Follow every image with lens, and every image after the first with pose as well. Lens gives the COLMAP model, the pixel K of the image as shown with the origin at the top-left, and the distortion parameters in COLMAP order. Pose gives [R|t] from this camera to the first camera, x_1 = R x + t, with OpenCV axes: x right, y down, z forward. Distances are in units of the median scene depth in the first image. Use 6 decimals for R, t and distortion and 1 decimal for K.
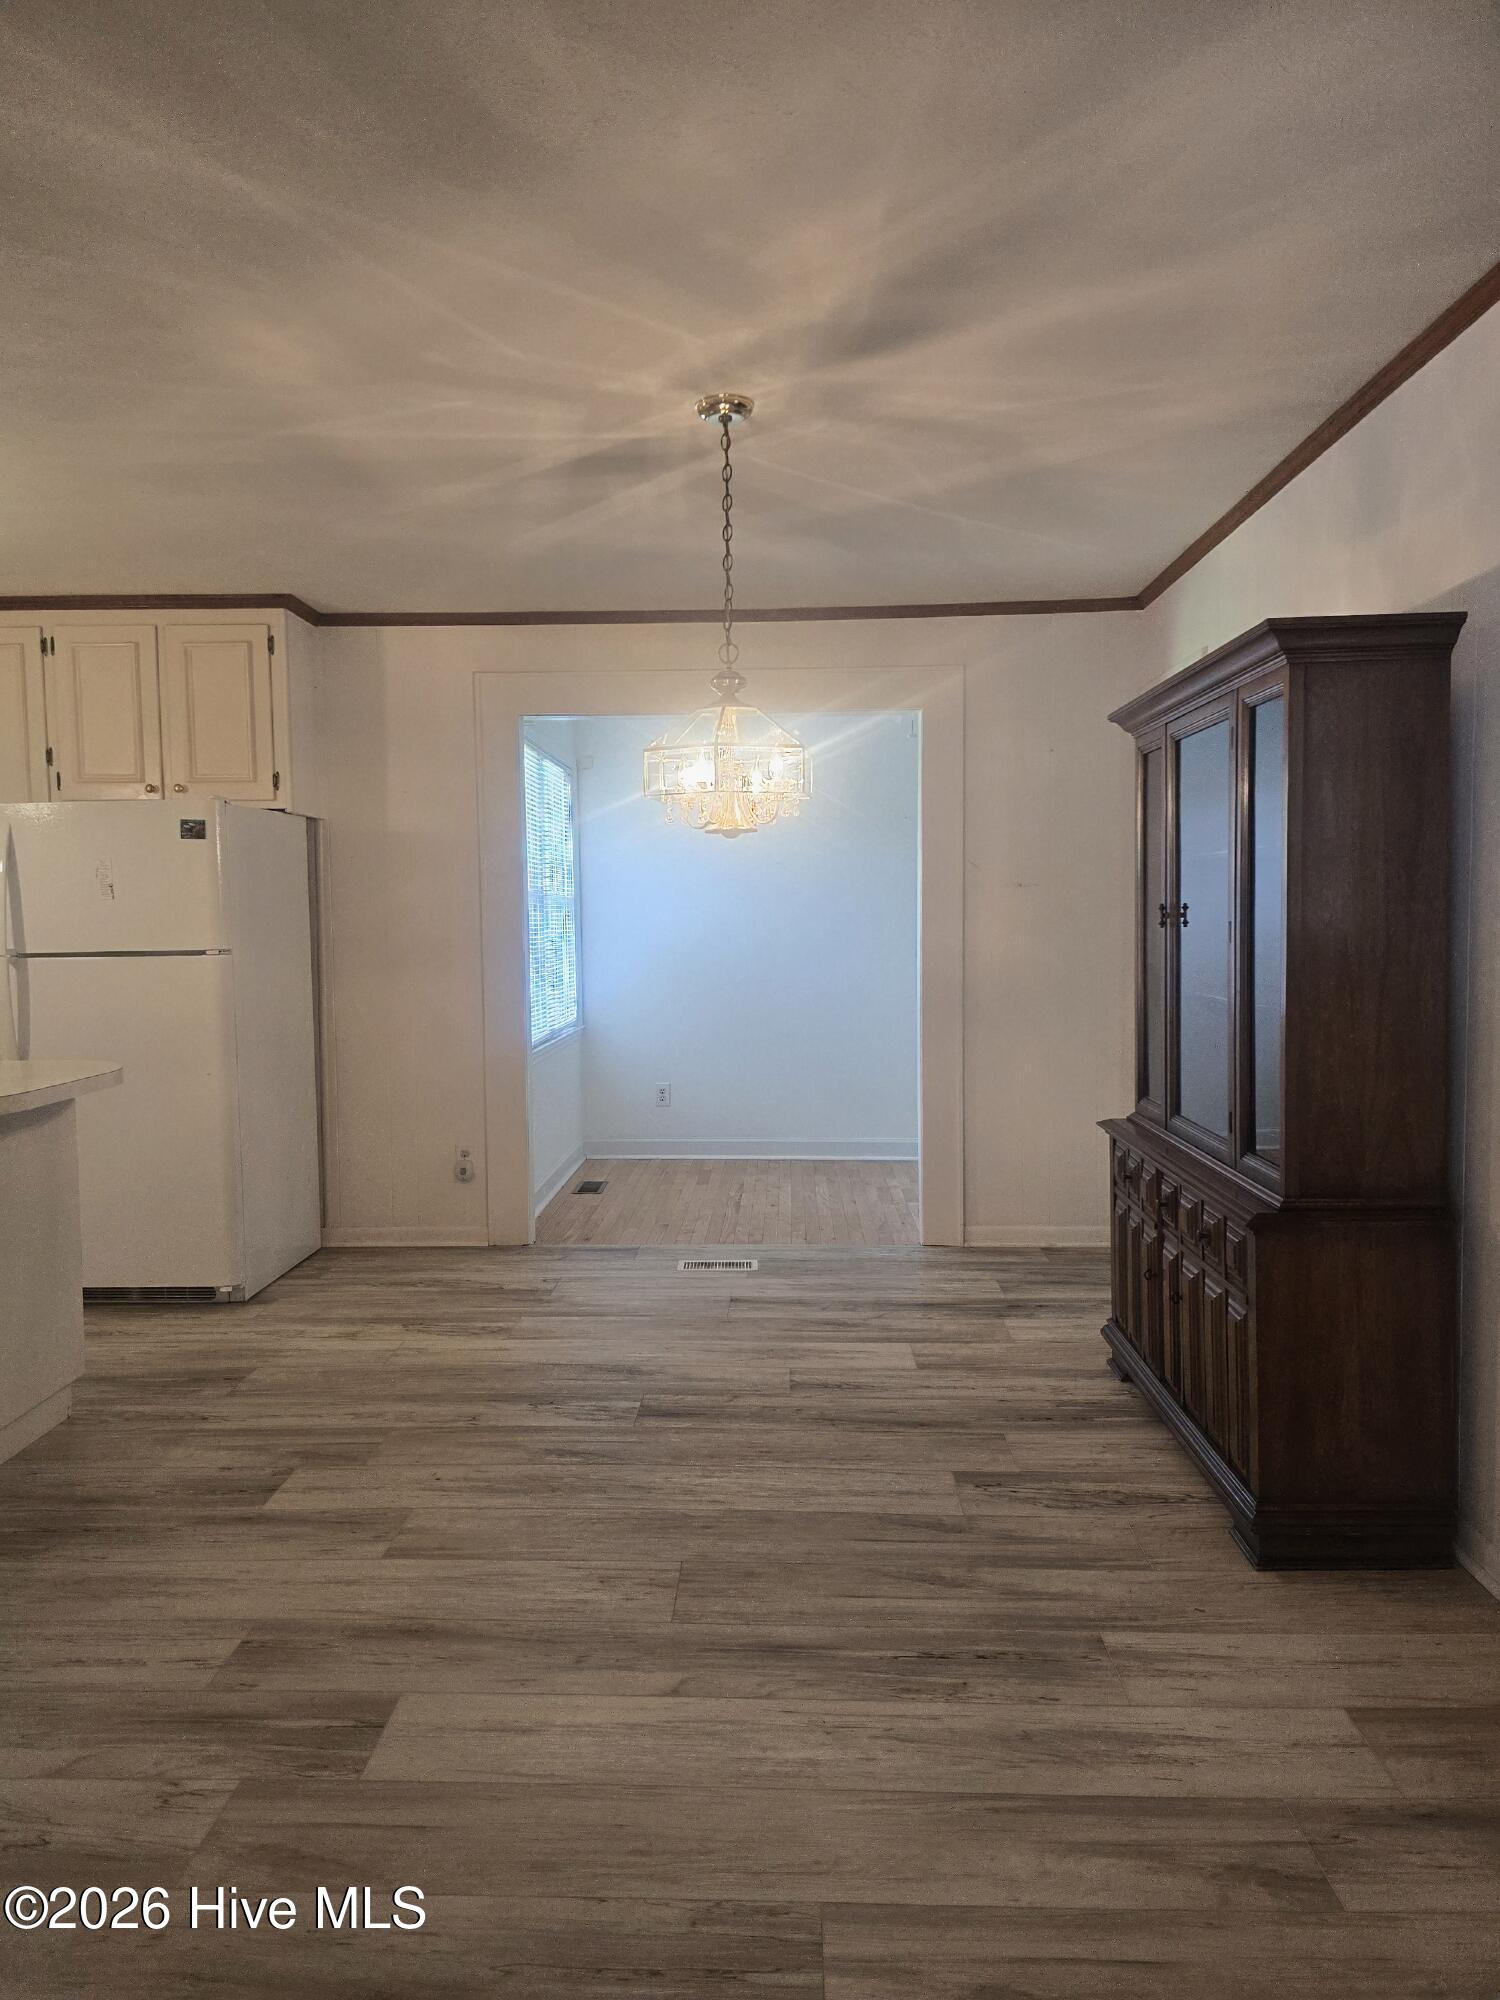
lens RADIAL K [[1361.1, 0, 754.3], [0, 1361.1, 978.5], [0, 0, 1]] dist [0.047007, -0.058815]
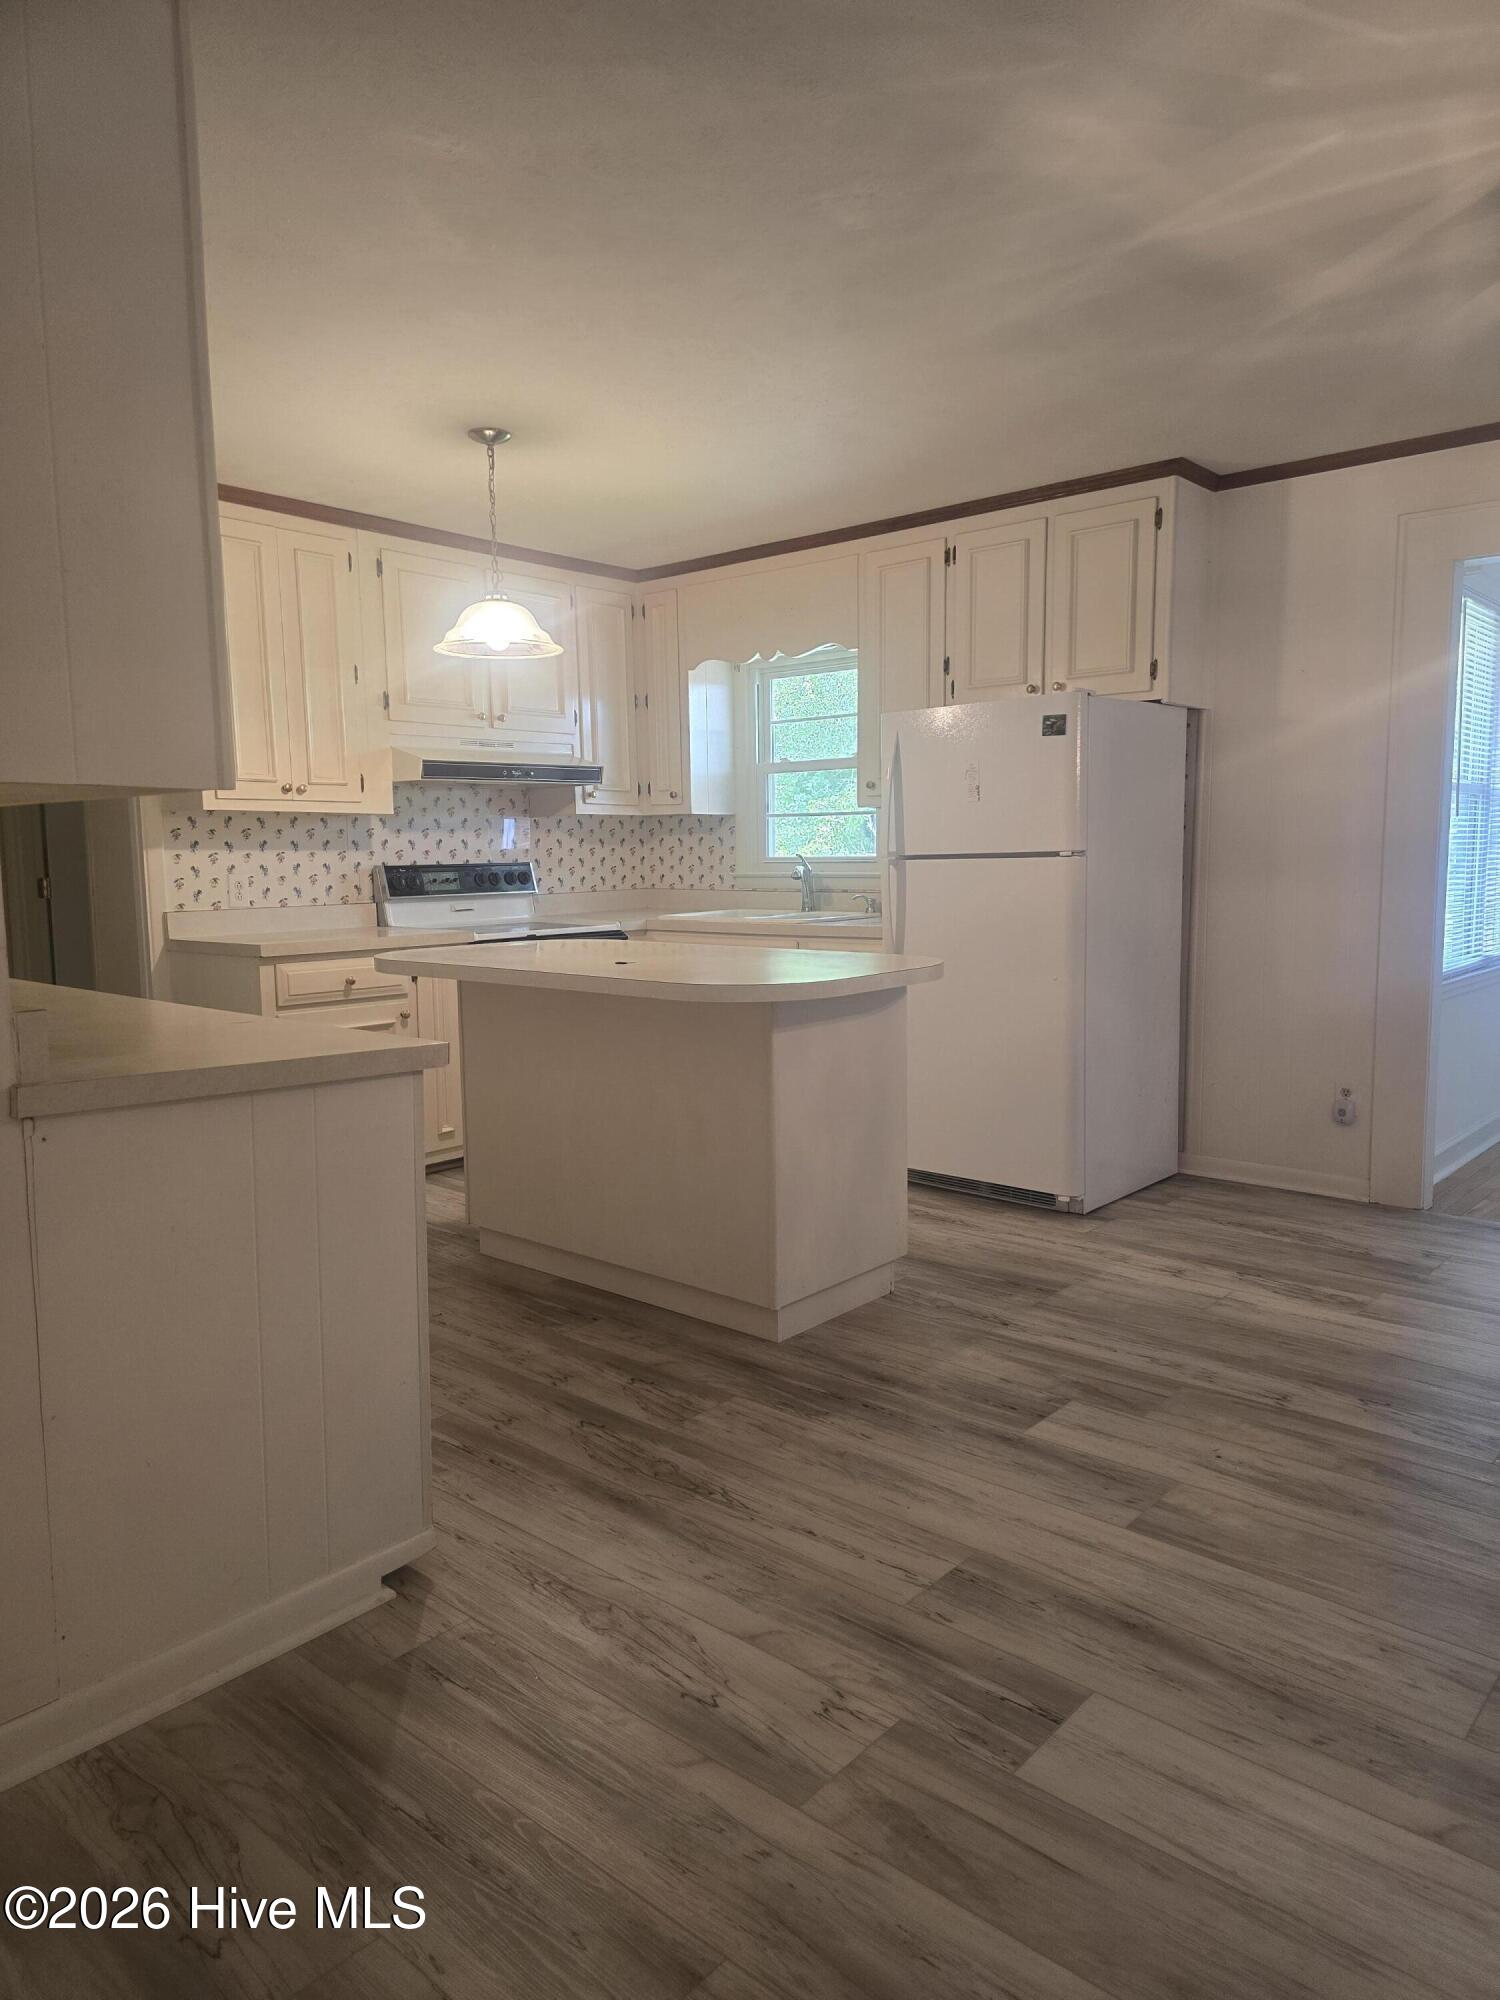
lens RADIAL K [[1361.1, 0, 754.3], [0, 1361.1, 978.5], [0, 0, 1]] dist [0.047007, -0.058815]
pose [[0.769738, 0.064018, -0.635141, 0.062020], [-0.029575, 0.997467, 0.064696, 0.017074], [0.637674, -0.031015, 0.769682, 0.140828]]
